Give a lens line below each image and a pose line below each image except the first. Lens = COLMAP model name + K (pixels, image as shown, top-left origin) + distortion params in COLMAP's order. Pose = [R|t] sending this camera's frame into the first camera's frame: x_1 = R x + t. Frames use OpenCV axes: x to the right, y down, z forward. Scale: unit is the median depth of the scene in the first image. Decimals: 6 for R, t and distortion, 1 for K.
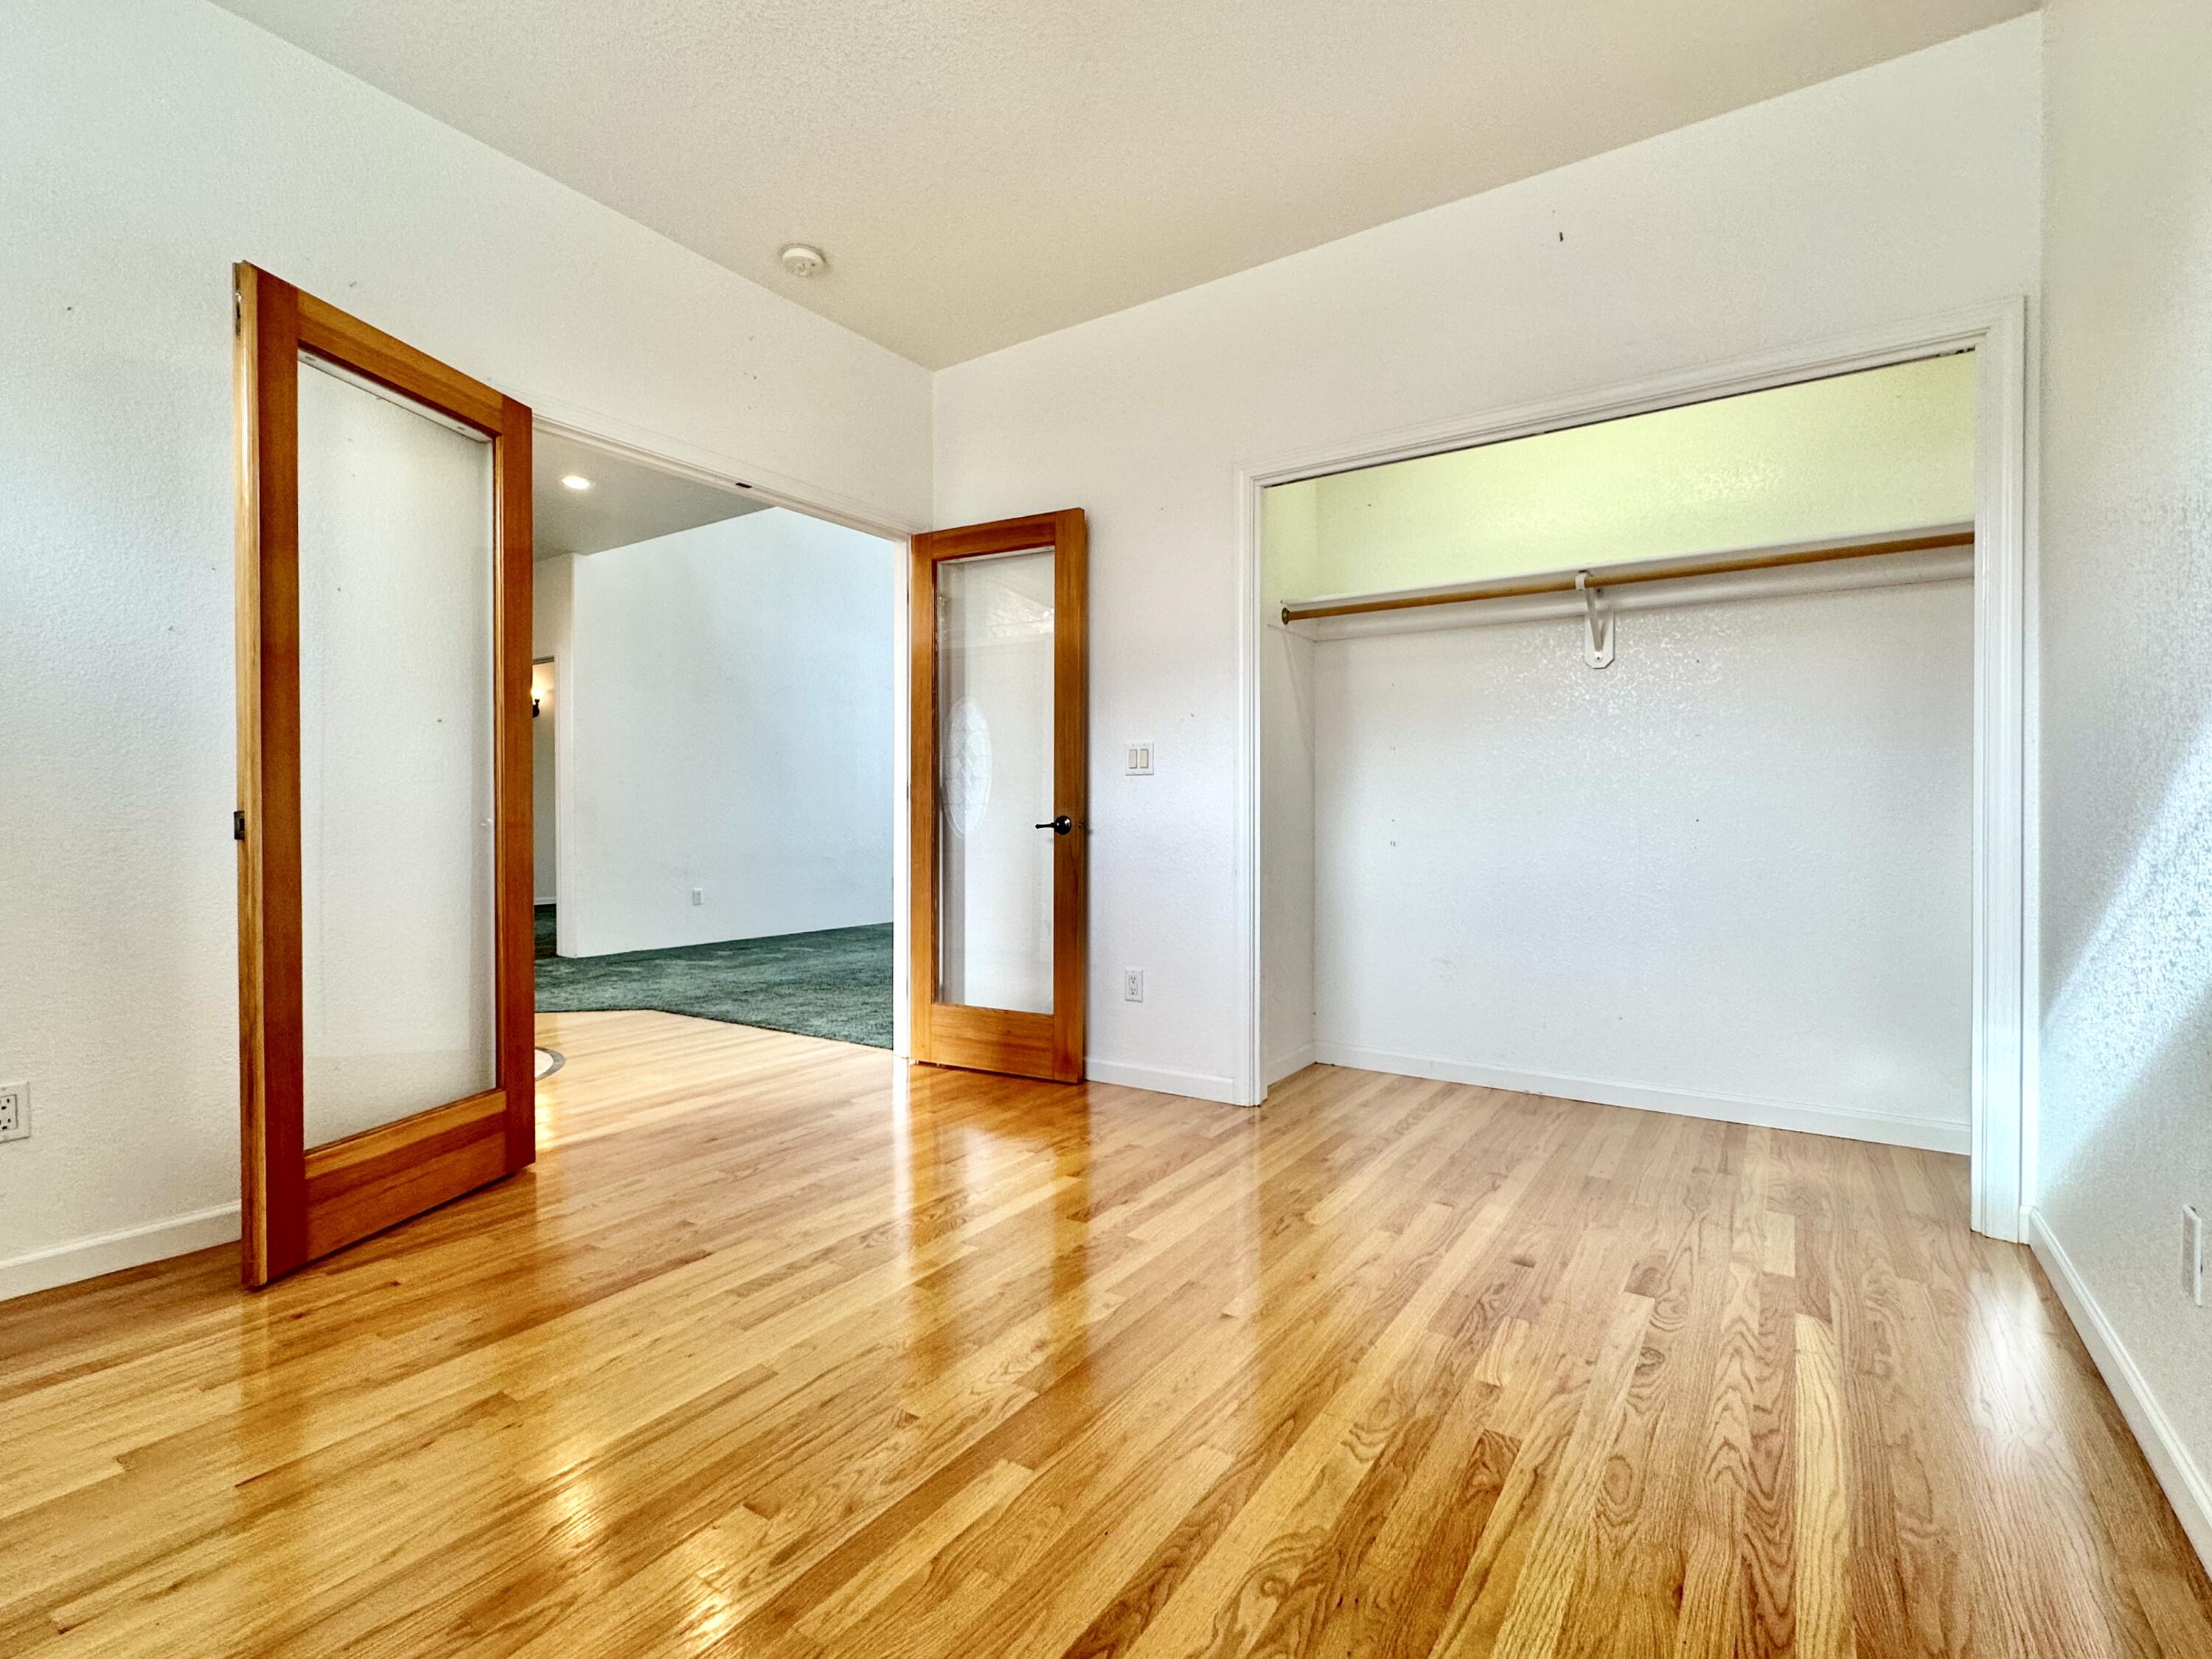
lens RADIAL K [[1036.1, 0, 1107.2], [0, 1036.1, 824.0], [0, 0, 1]] dist [0.000397, 0.000097]
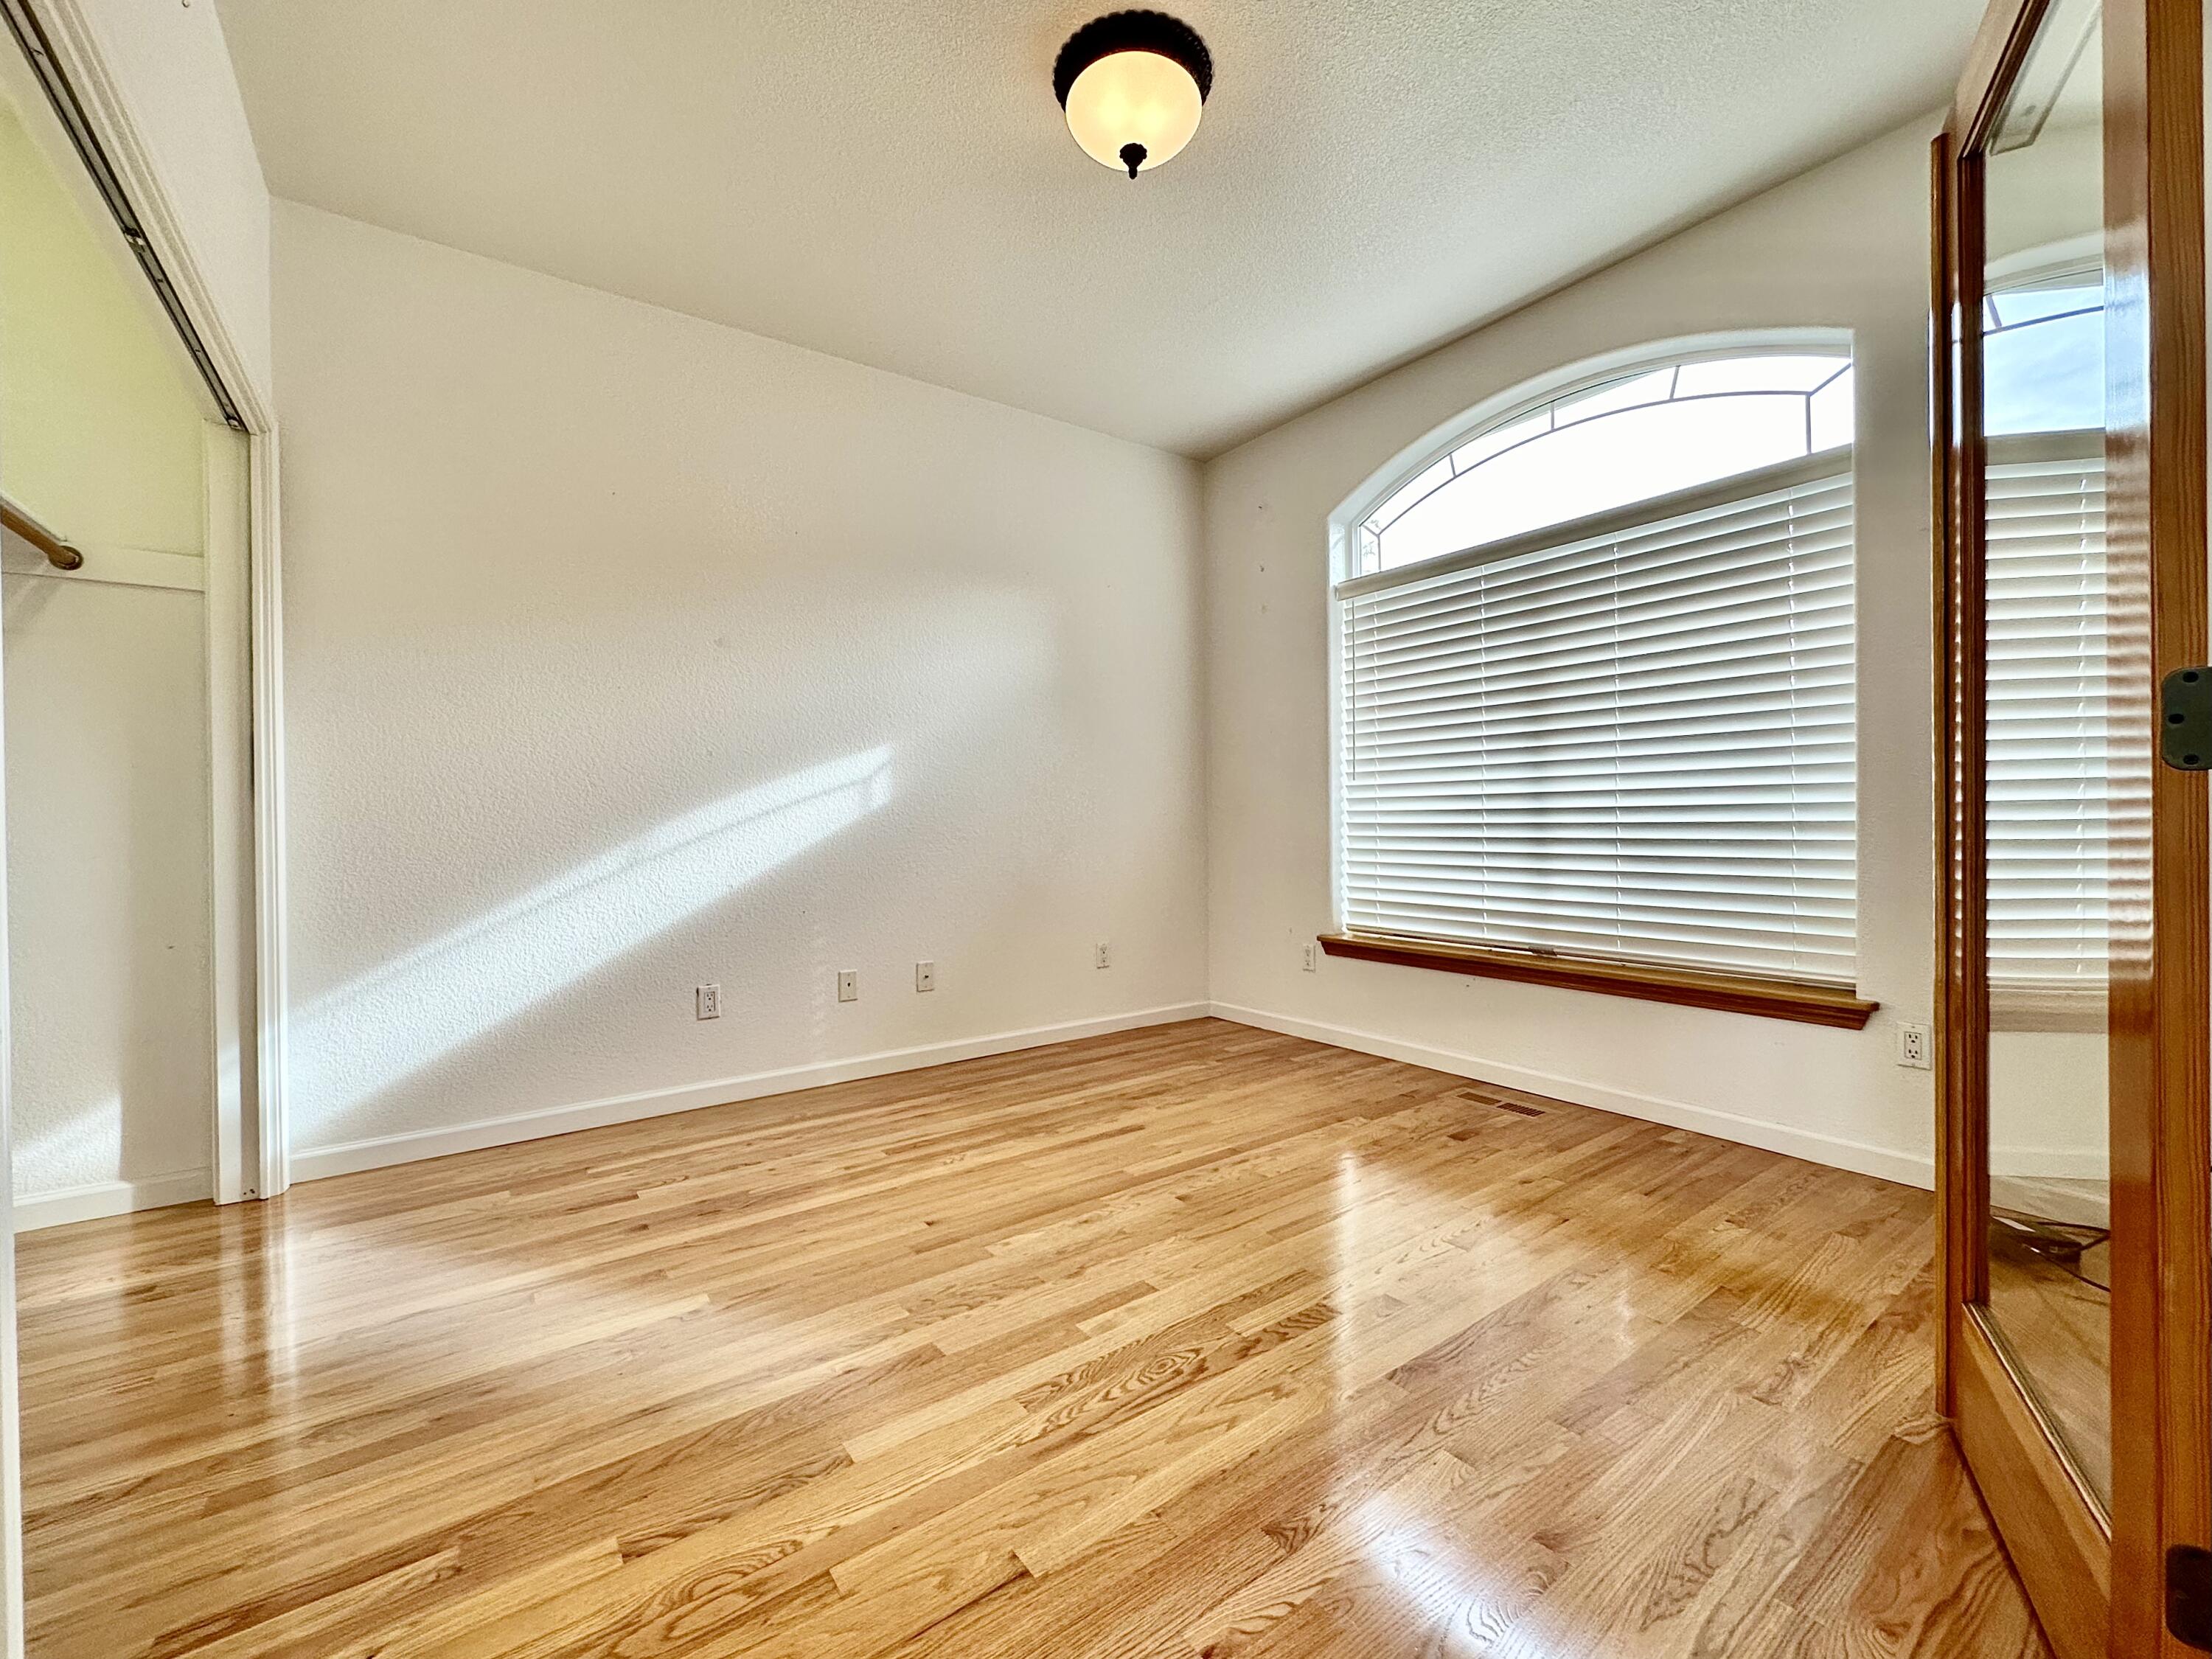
lens RADIAL K [[905.5, 0, 1105.2], [0, 905.5, 825.3], [0, 0, 1]] dist [-0.011369, -0.000033]
pose [[-0.937239, 0.014739, 0.348376, -0.534463], [0.019381, 0.999764, 0.009841, -0.025782], [-0.348149, 0.015975, -0.937303, 2.160121]]
